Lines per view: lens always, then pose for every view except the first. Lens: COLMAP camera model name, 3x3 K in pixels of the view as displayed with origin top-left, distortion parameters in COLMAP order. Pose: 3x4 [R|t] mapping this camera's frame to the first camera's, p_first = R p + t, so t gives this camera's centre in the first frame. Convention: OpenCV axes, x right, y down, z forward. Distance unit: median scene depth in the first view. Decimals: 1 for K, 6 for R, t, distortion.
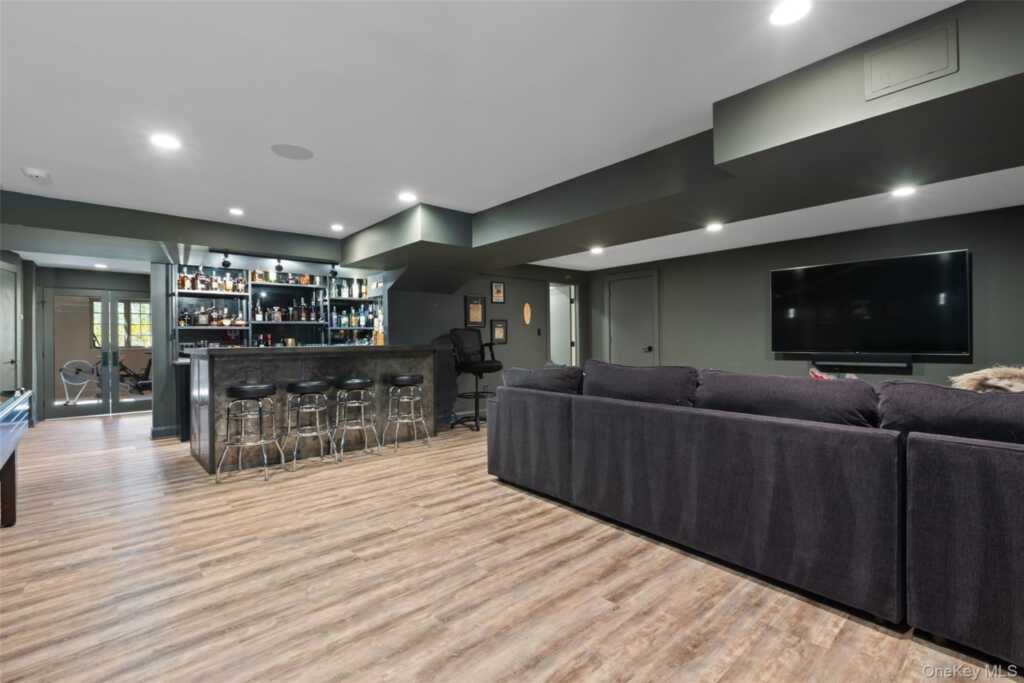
lens RADIAL K [[463.4, 0, 512.5], [0, 463.4, 341.7], [0, 0, 1]] dist [0.001927, 0.000090]
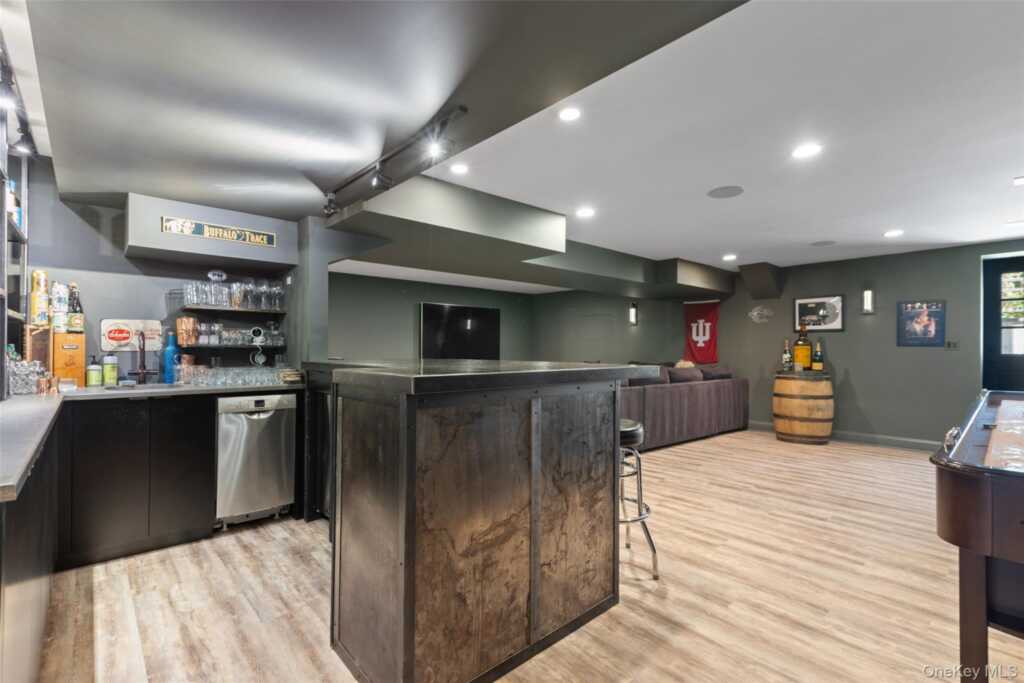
lens RADIAL K [[463.4, 0, 512.3], [0, 463.4, 346.8], [0, 0, 1]] dist [0.001927, 0.000090]
pose [[-0.008026, 0.022665, 0.999711, -1.759312], [-0.006038, 0.999724, -0.022714, 0.014180], [-0.999950, -0.006219, -0.007887, 1.671719]]
